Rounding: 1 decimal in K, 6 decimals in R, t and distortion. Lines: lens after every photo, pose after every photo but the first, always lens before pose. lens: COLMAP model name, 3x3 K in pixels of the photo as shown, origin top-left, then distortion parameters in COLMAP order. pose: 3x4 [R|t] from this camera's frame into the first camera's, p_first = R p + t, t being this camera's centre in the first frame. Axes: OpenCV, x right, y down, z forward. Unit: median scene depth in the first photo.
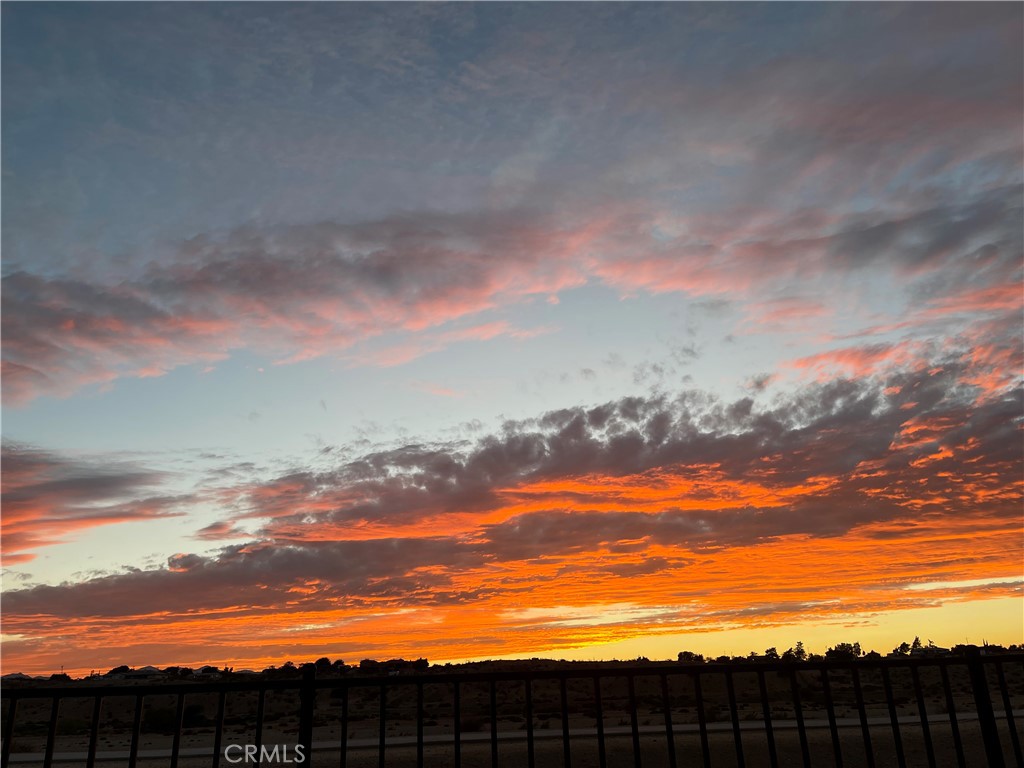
lens RADIAL K [[758.5, 0, 527.7], [0, 758.5, 386.4], [0, 0, 1]] dist [0.080109, -0.086086]
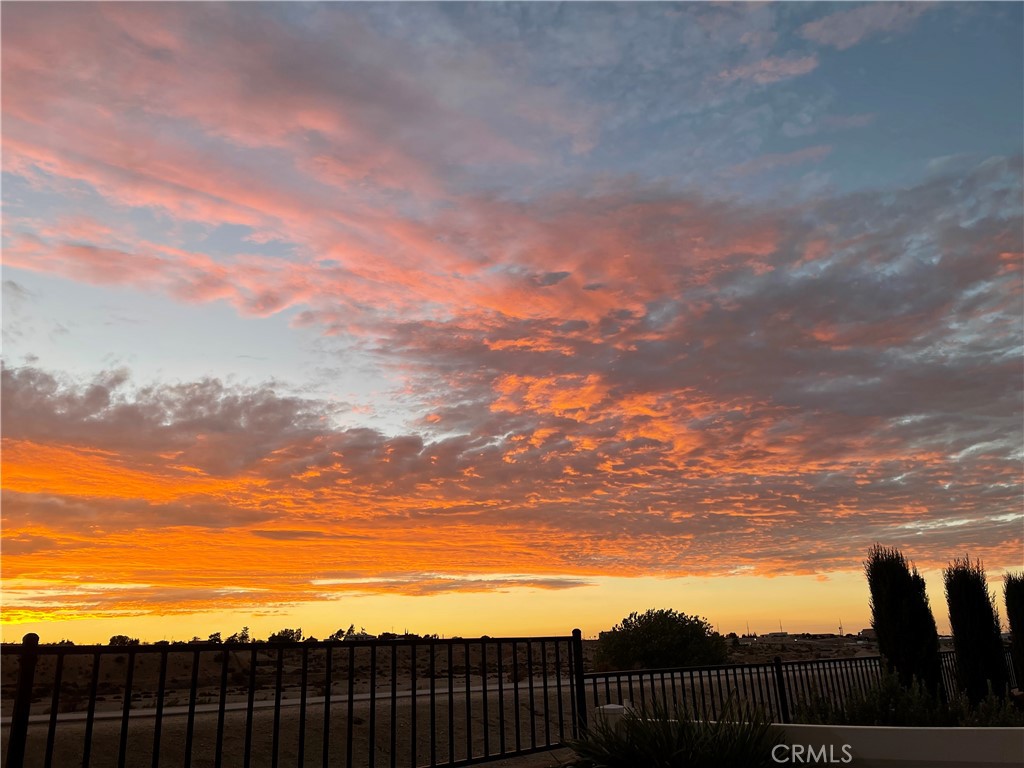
lens RADIAL K [[756.0, 0, 520.0], [0, 756.0, 373.0], [0, 0, 1]] dist [0.076306, -0.090221]
pose [[0.810622, 0.212222, 0.545760, 0.135964], [-0.213473, 0.974976, -0.062051, -0.042367], [-0.545272, -0.066205, 0.835641, -0.081138]]
